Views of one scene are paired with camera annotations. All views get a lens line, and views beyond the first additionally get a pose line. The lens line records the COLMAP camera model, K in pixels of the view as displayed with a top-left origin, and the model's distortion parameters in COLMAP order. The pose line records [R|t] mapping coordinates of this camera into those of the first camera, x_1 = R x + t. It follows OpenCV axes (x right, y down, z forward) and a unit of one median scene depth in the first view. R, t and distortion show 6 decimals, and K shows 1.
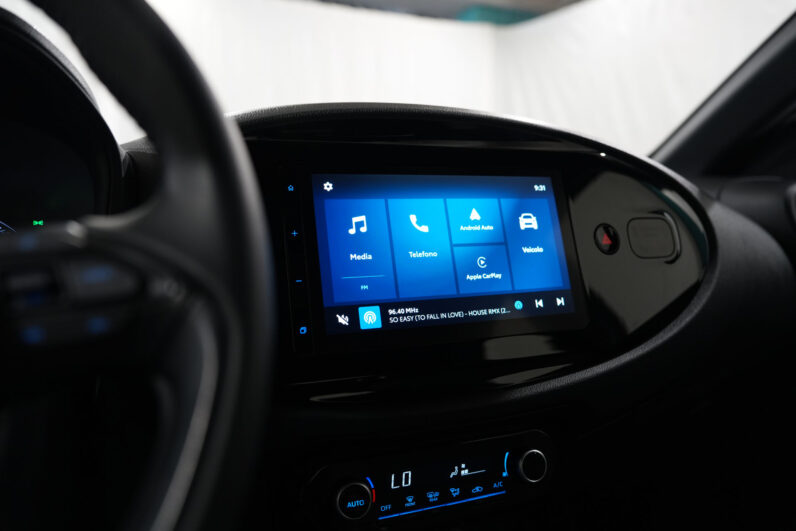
lens RADIAL K [[571.5, 0, 398.0], [0, 571.5, 265.5], [0, 0, 1]] dist [-0.036711, 0.000263]
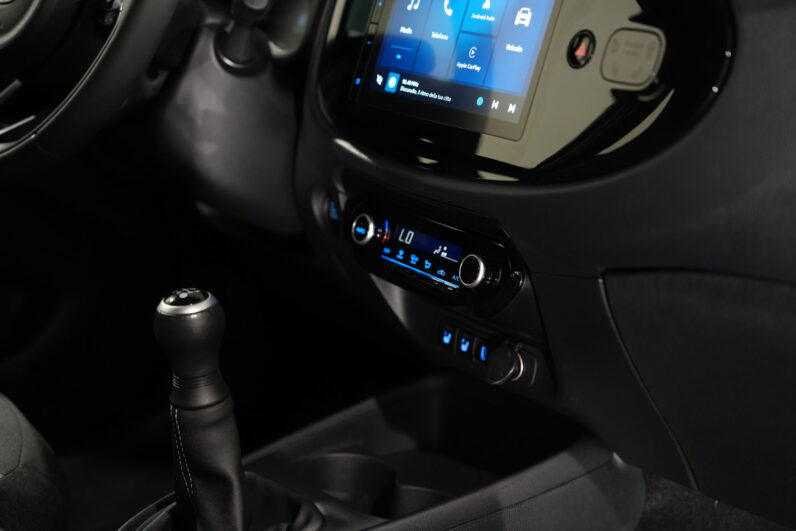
lens RADIAL K [[1612.6, 0, 398.0], [0, 1612.6, 265.5], [0, 0, 1]] dist [0.374721, -0.052366]
pose [[0.210004, 0.242045, -0.947266, 2.903039], [-0.130082, 0.967175, 0.218294, -0.248476], [0.969008, 0.077380, 0.234596, 0.233389]]
